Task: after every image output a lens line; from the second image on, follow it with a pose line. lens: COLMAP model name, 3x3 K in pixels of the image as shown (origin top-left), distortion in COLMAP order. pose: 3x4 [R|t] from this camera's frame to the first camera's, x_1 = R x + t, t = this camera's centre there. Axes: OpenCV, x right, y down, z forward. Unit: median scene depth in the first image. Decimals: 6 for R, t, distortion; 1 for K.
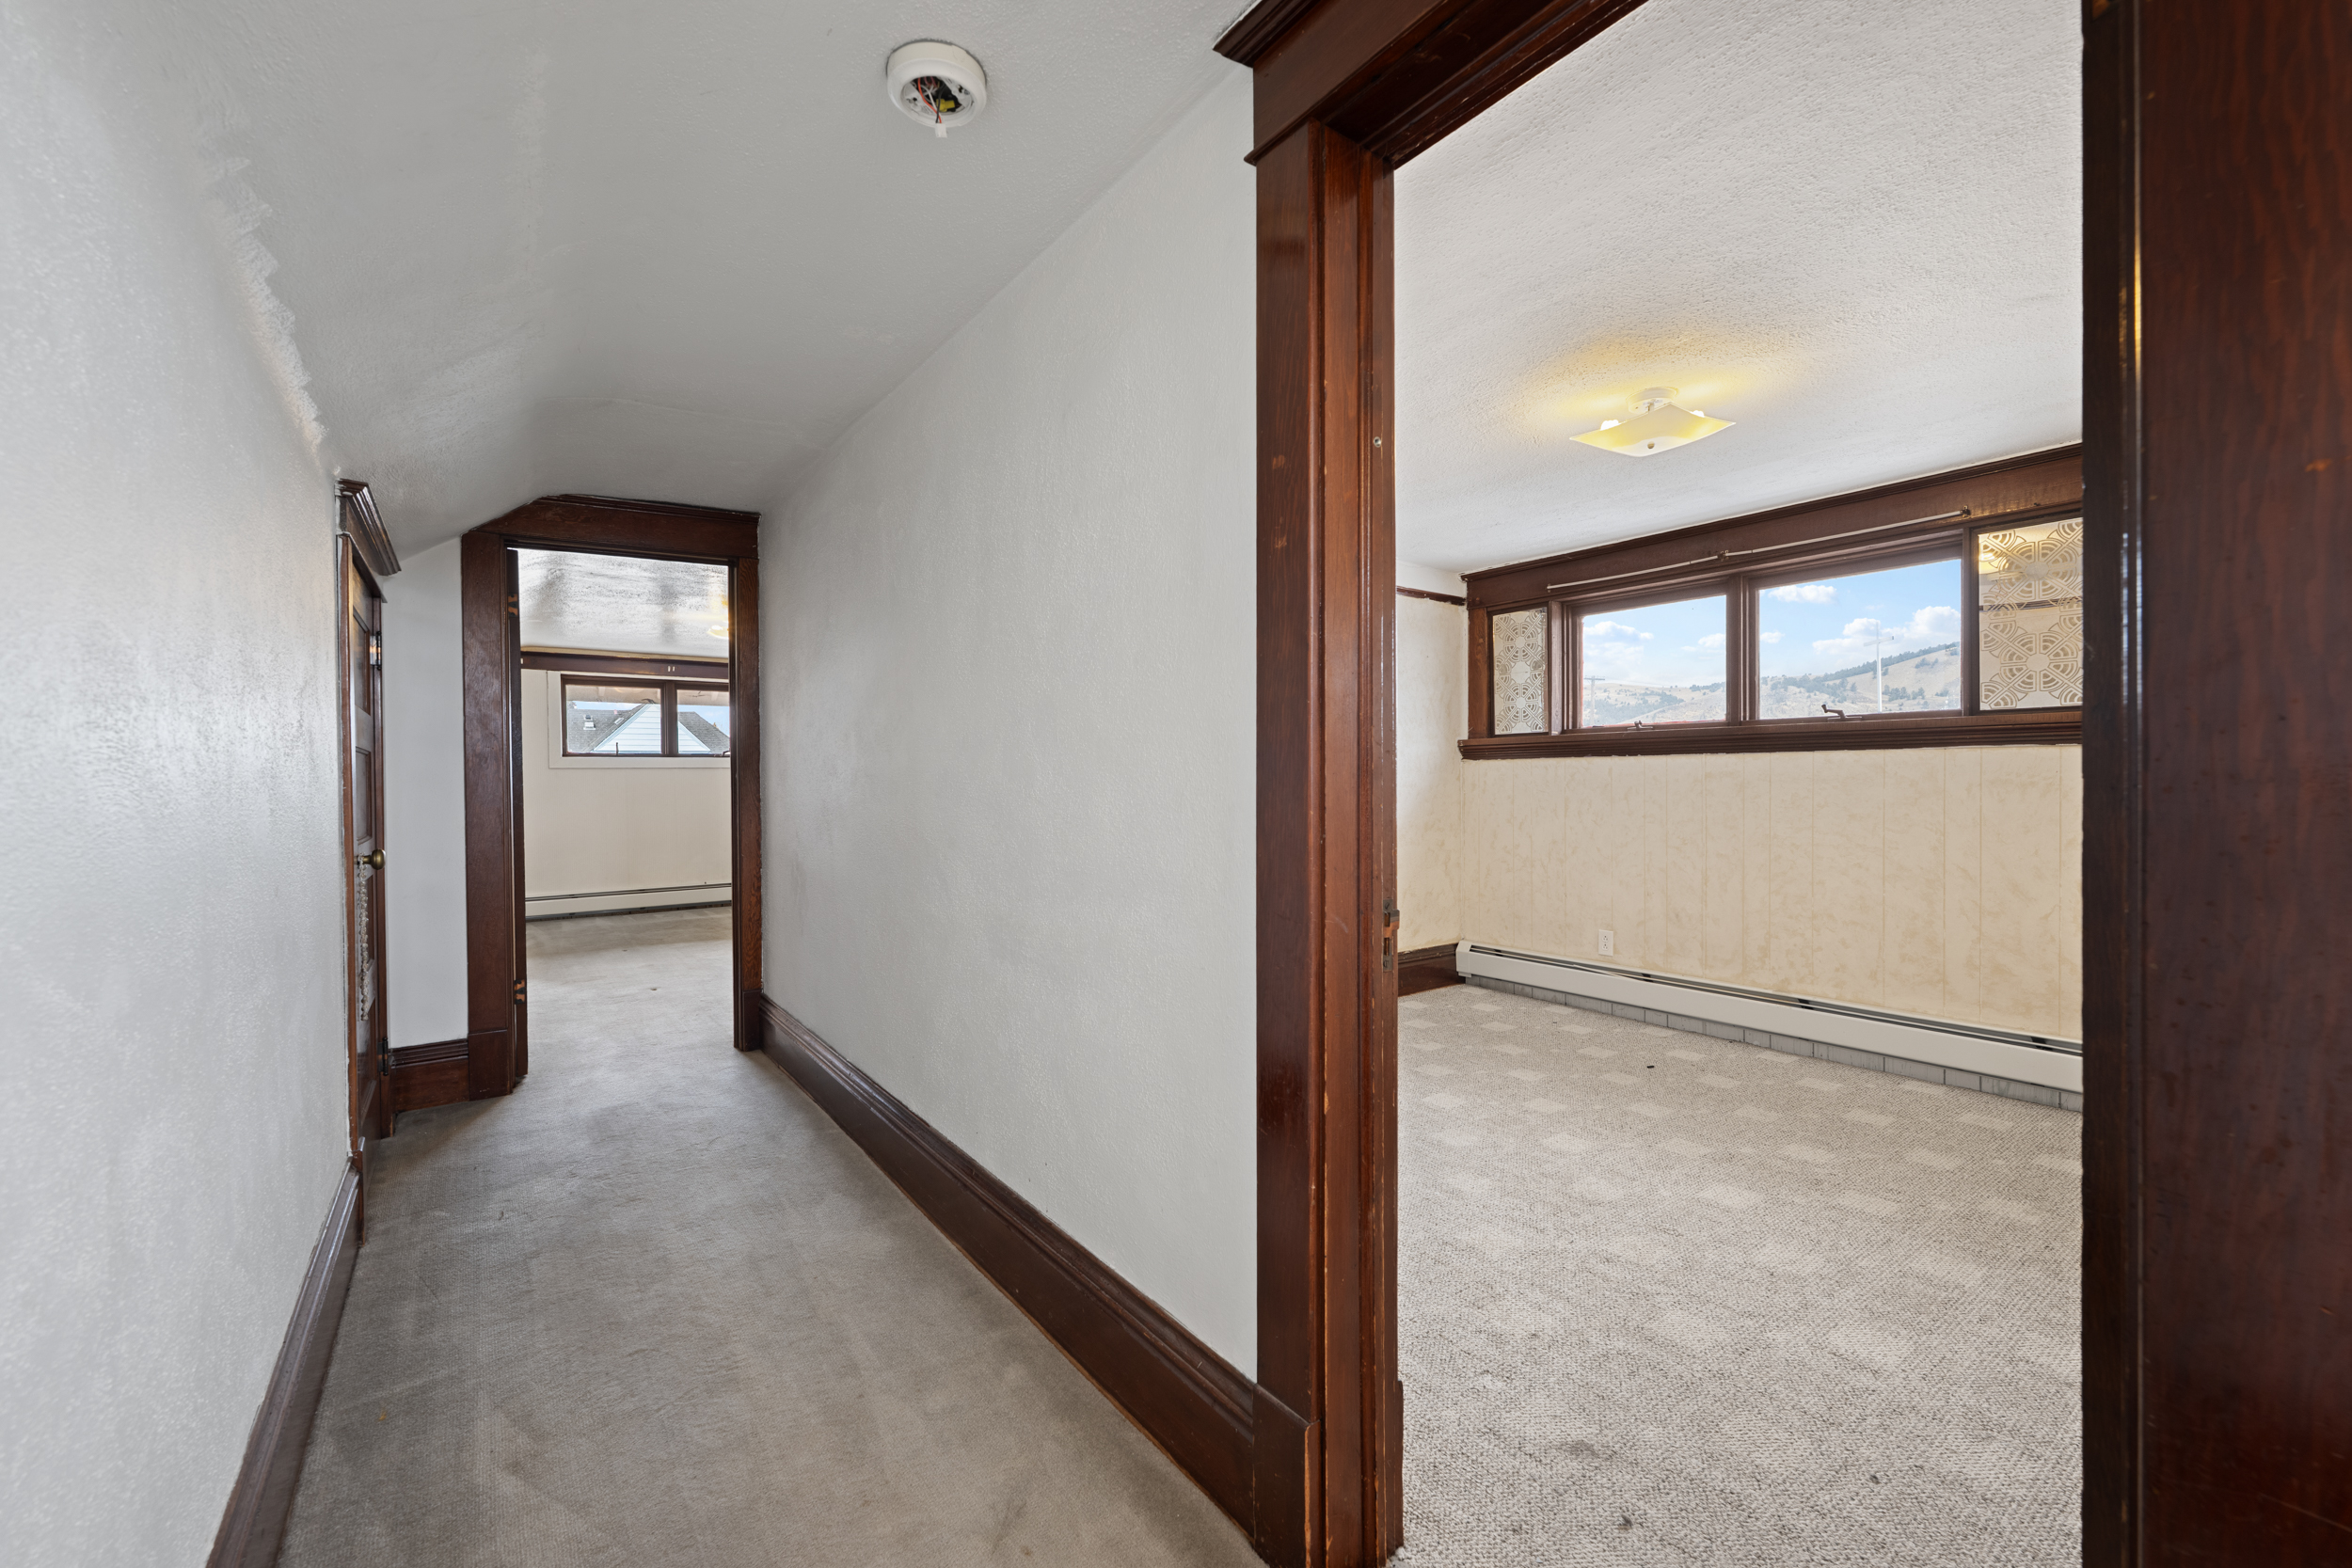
lens RADIAL K [[937.8, 0, 1176.5], [0, 937.8, 790.5], [0, 0, 1]] dist [-0.000753, -0.000005]
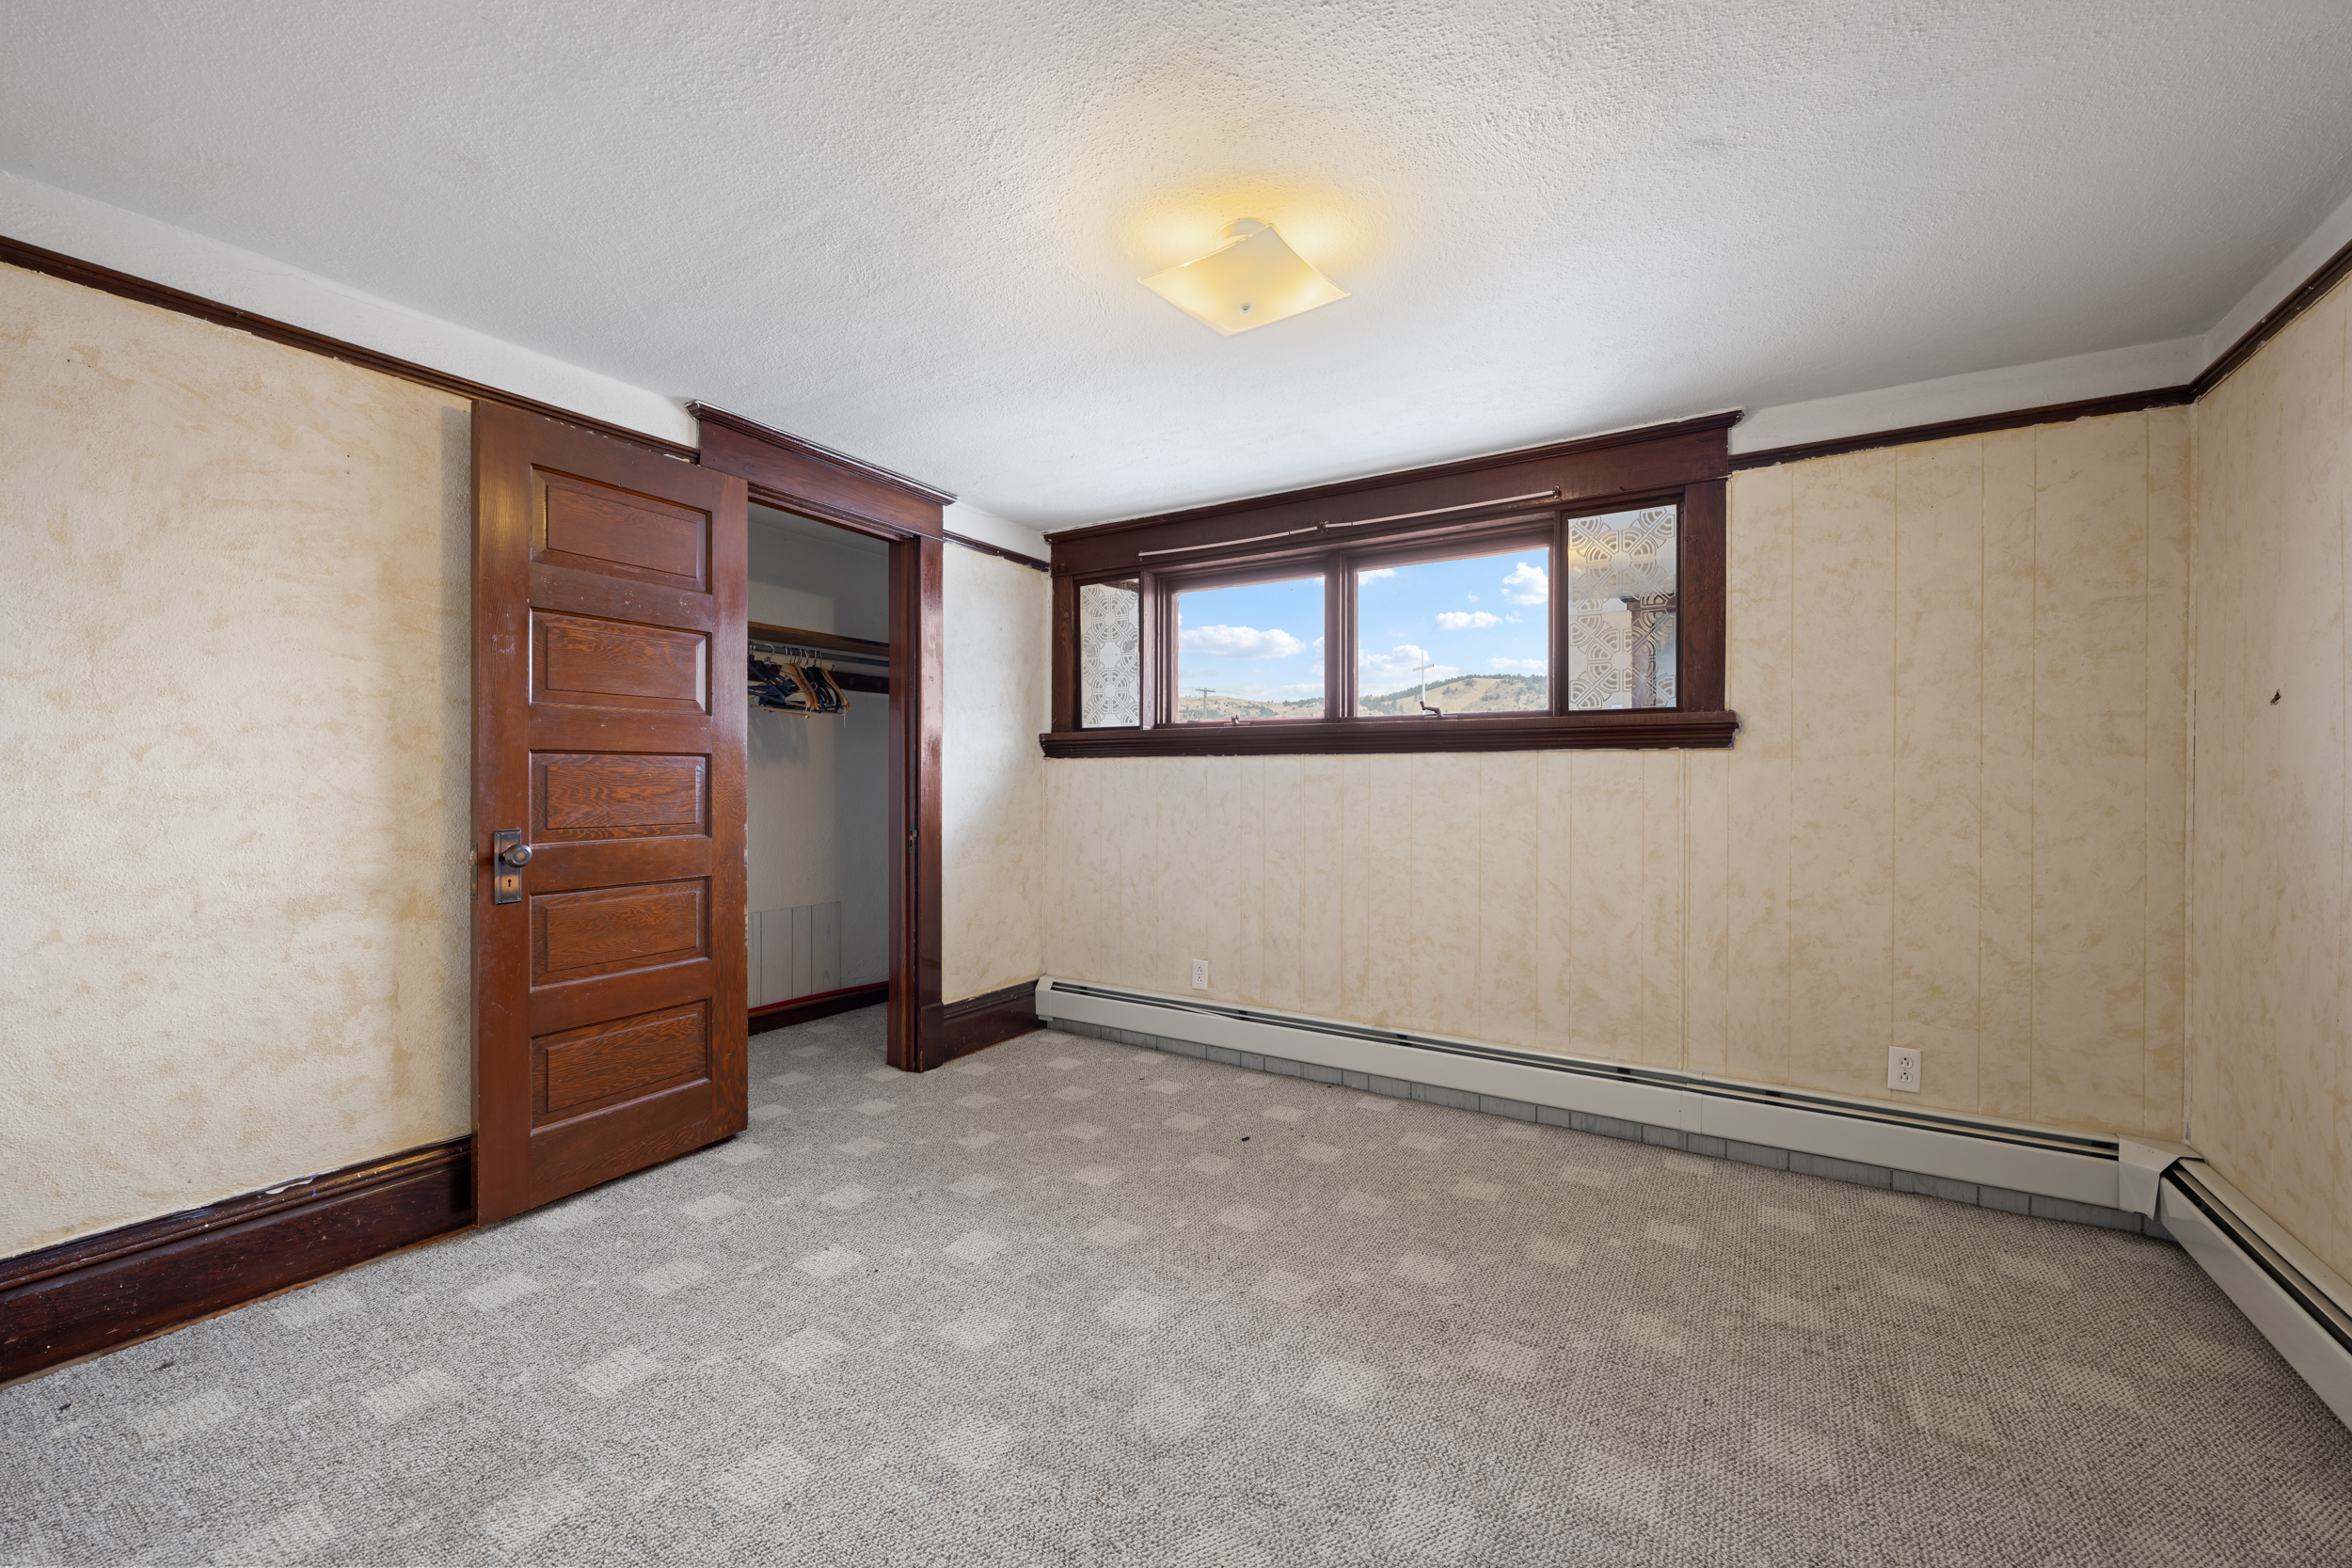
lens RADIAL K [[937.8, 0, 1176.5], [0, 937.8, 790.5], [0, 0, 1]] dist [-0.000753, -0.000005]
pose [[0.925434, 0.003956, 0.378888, 0.133204], [-0.003796, 0.999992, -0.001170, -0.004344], [-0.378889, -0.000355, 0.925442, 0.255428]]
